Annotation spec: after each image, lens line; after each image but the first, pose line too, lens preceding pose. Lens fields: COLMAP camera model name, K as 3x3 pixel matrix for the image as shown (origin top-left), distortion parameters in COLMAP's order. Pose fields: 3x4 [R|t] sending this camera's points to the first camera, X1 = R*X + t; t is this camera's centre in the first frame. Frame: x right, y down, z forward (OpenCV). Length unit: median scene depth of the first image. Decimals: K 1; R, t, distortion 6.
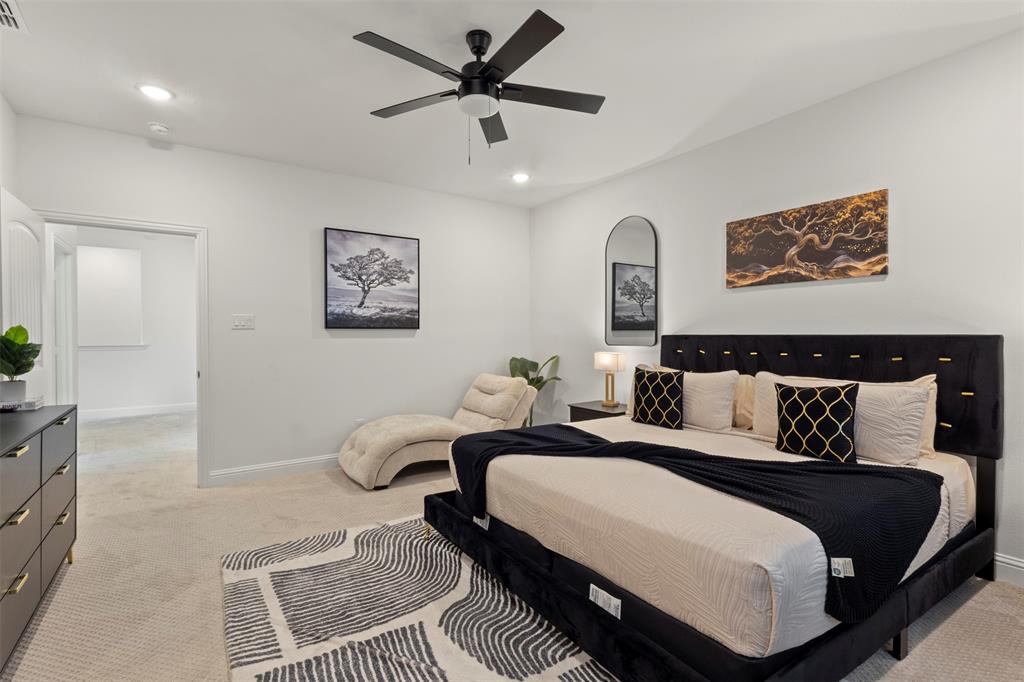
lens RADIAL K [[473.6, 0, 514.0], [0, 473.6, 337.5], [0, 0, 1]] dist [0.003460, 0.000720]
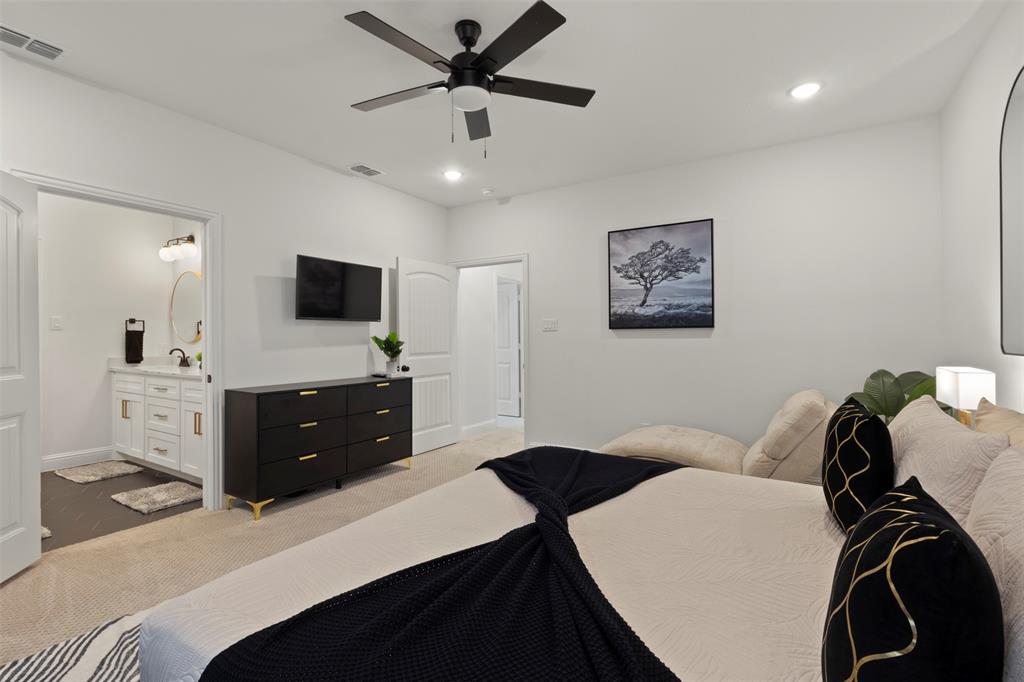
lens RADIAL K [[473.6, 0, 514.8], [0, 473.6, 337.4], [0, 0, 1]] dist [0.003460, 0.000720]
pose [[0.410174, -0.004455, -0.911997, 0.443240], [-0.001029, 0.999985, -0.005347, 0.004741], [0.912007, 0.003131, 0.410163, 0.370761]]
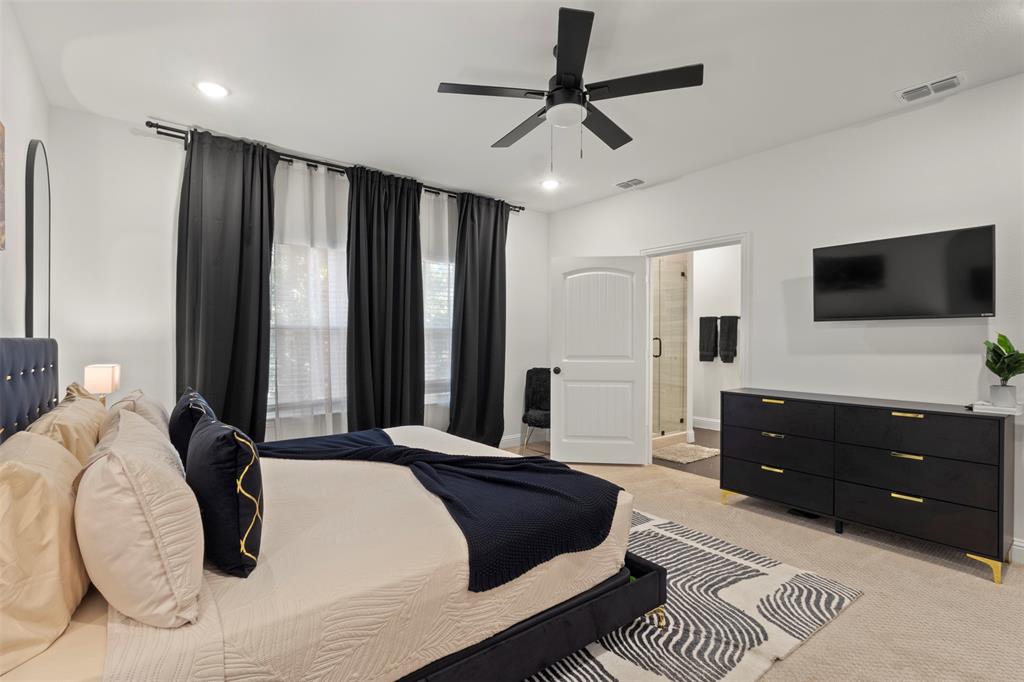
lens RADIAL K [[473.6, 0, 515.7], [0, 473.6, 340.6], [0, 0, 1]] dist [0.003460, 0.000720]
pose [[-0.997346, -0.004459, -0.072668, 0.054581], [-0.005229, 0.999932, 0.010402, -0.006399], [0.072617, 0.010754, -0.997302, 1.056137]]
